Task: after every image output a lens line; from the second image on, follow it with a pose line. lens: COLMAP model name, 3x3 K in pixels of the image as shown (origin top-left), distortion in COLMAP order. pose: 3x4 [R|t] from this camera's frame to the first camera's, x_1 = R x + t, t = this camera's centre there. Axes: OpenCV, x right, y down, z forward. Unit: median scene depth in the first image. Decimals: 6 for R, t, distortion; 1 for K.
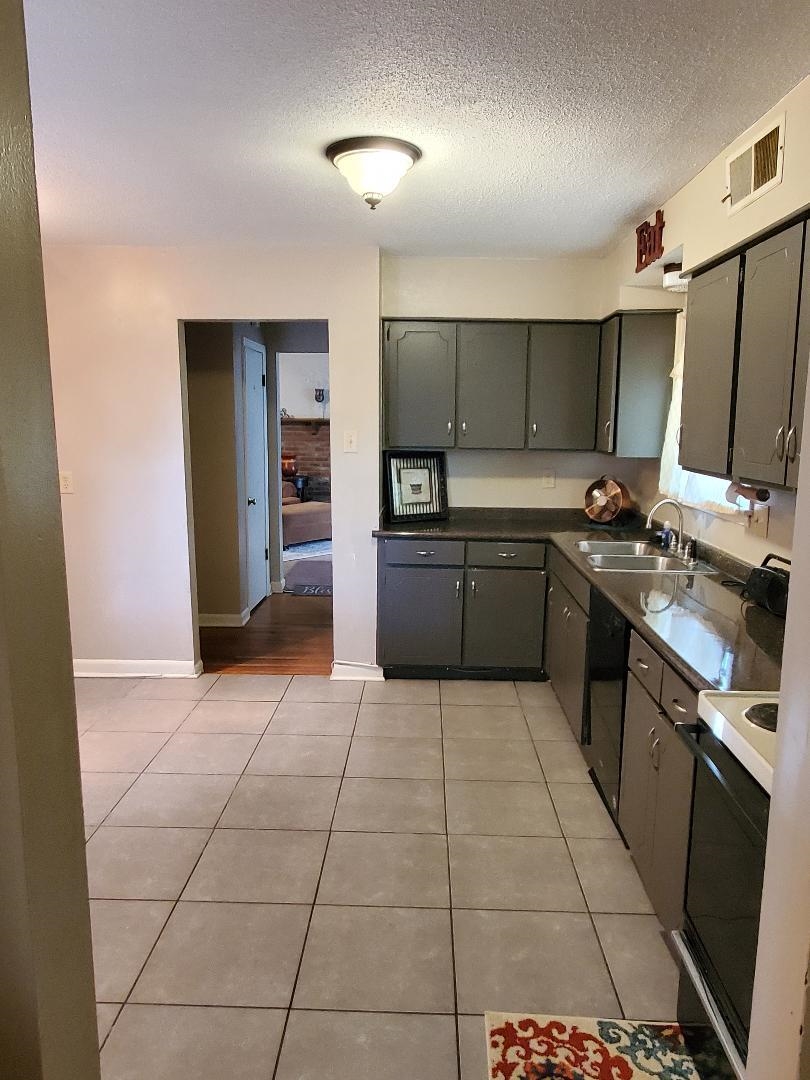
lens RADIAL K [[749.5, 0, 405.0], [0, 749.5, 540.0], [0, 0, 1]] dist [-0.003228, -0.003996]
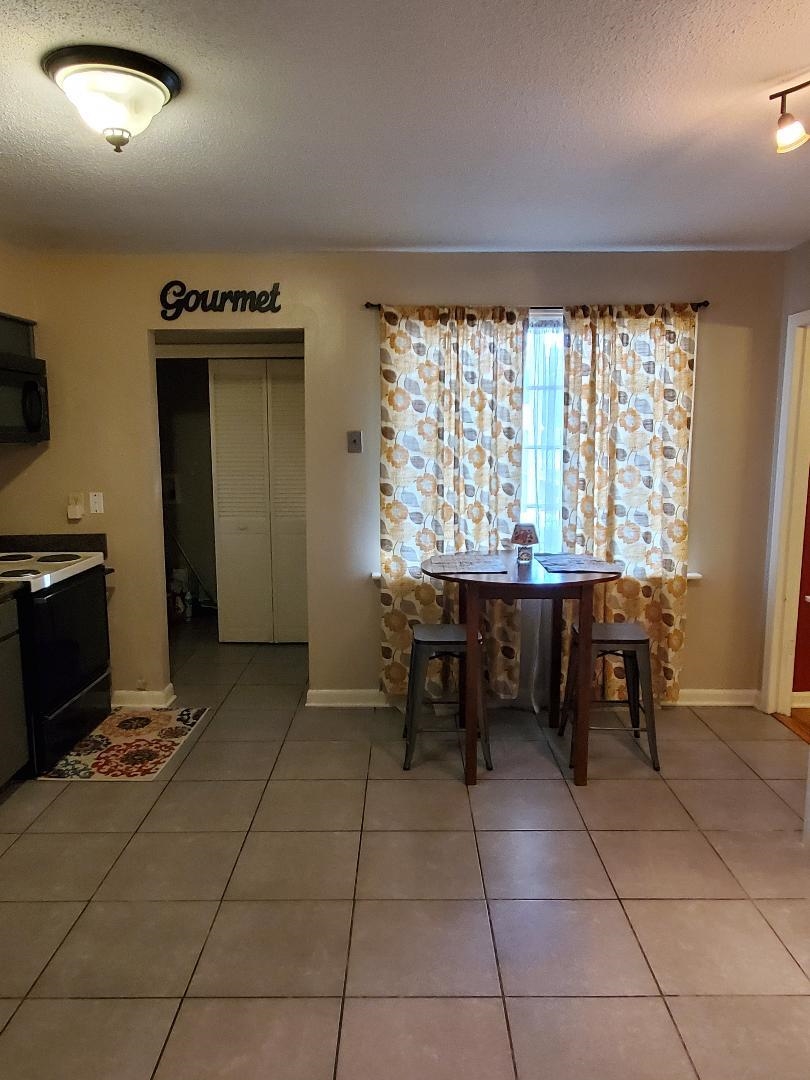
lens RADIAL K [[748.8, 0, 405.0], [0, 748.8, 540.0], [0, 0, 1]] dist [0.003102, 0.001791]
pose [[-0.999554, 0.005279, -0.029389, -0.158591], [-0.004105, 0.950607, 0.310371, -0.158812], [0.029576, 0.310353, -0.950161, 0.930859]]
